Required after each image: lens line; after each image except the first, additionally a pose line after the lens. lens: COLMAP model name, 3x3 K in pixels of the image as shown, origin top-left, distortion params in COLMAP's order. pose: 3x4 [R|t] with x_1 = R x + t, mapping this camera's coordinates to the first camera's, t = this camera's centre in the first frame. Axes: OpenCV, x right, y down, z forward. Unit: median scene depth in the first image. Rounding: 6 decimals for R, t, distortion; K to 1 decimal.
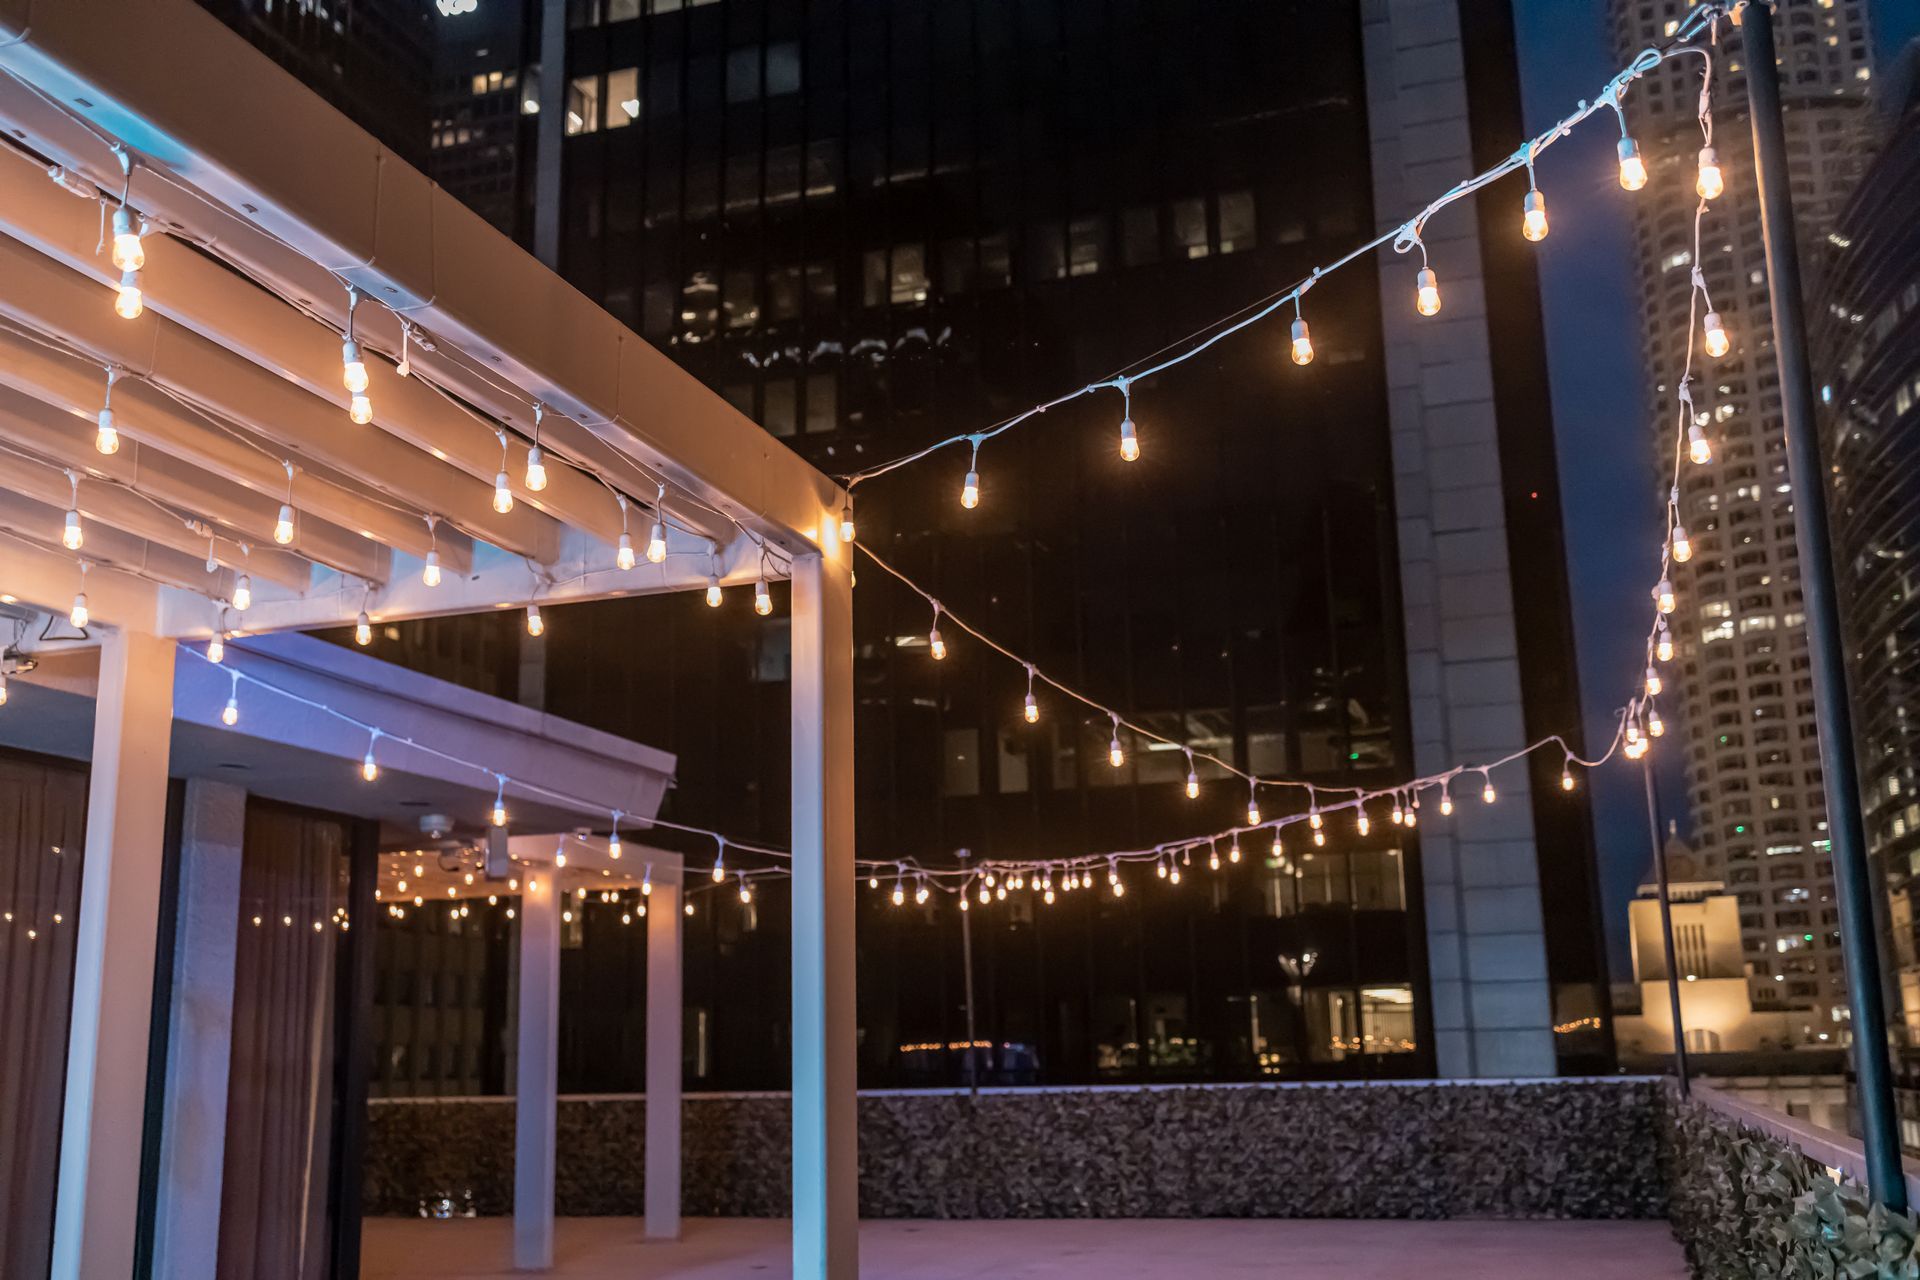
lens RADIAL K [[1888.2, 0, 960.0], [0, 1888.2, 640.0], [0, 0, 1]] dist [-0.022891, -0.011839]
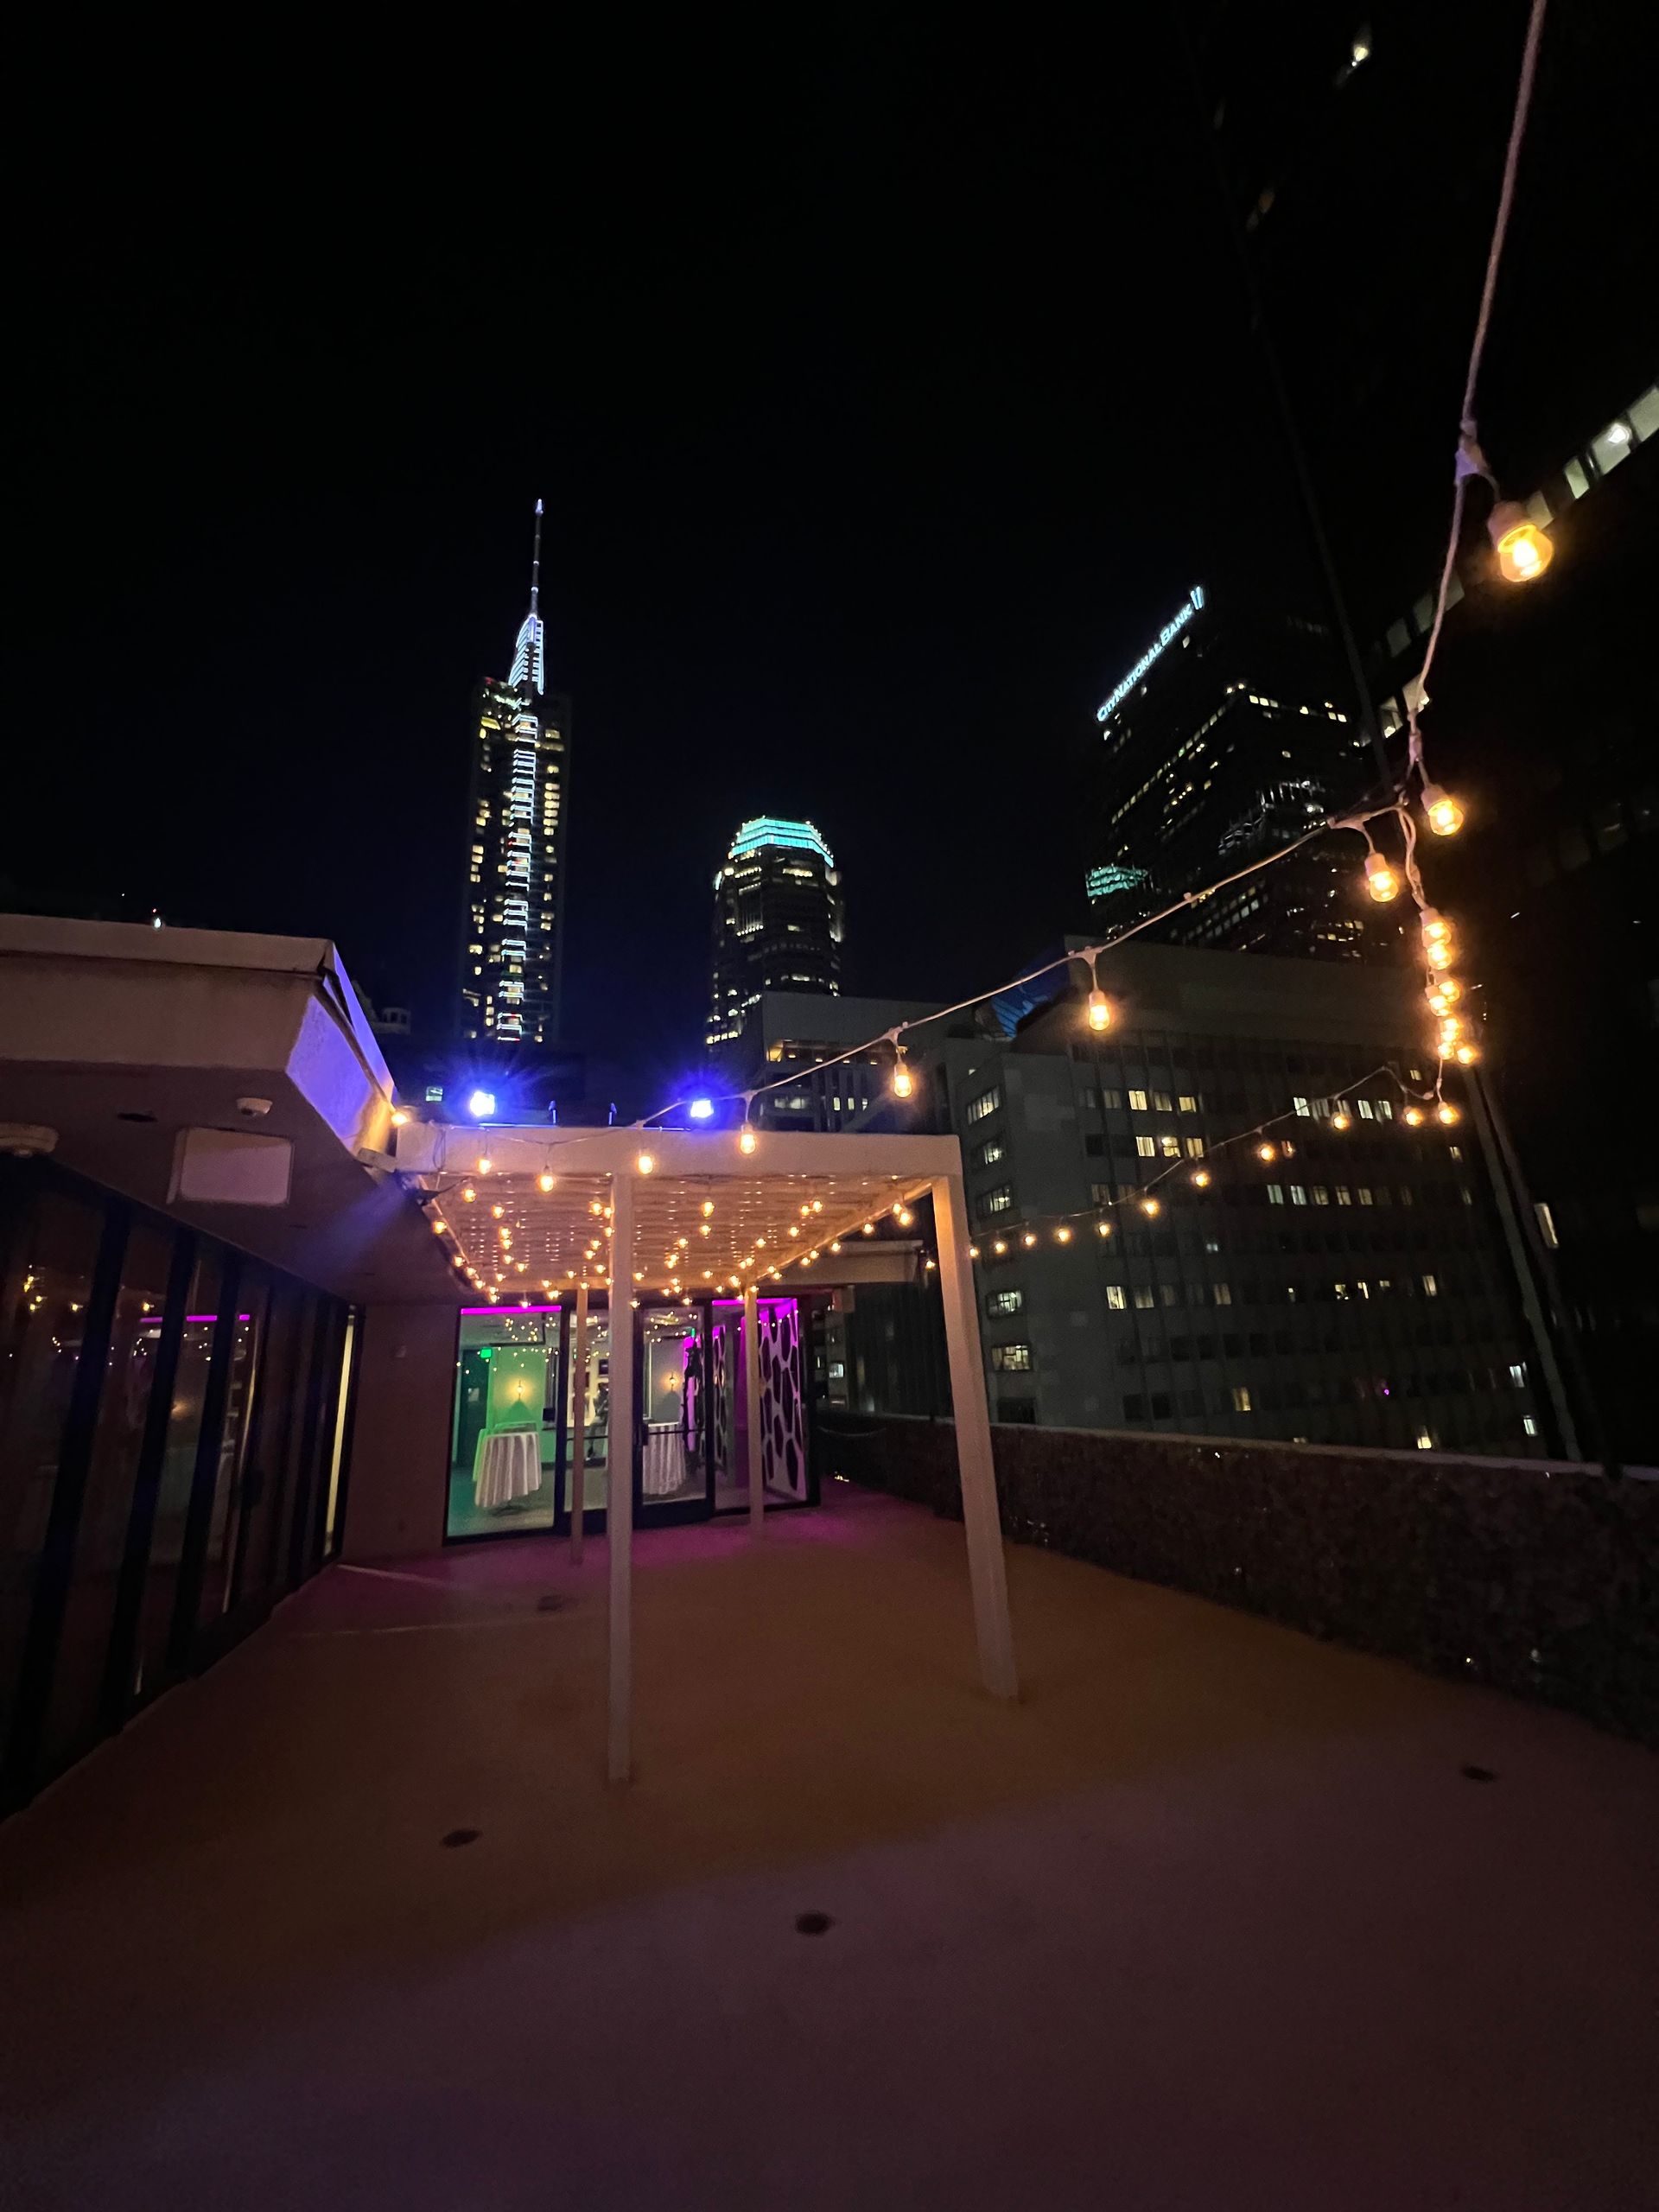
lens RADIAL K [[889.6, 0, 829.5], [0, 889.6, 1106.0], [0, 0, 1]] dist [-0.010410, 0.000019]
pose [[0.583866, -0.244284, -0.774226, 0.088550], [0.220722, 0.965499, -0.138181, 0.132139], [0.781269, -0.090210, 0.617641, 0.699598]]
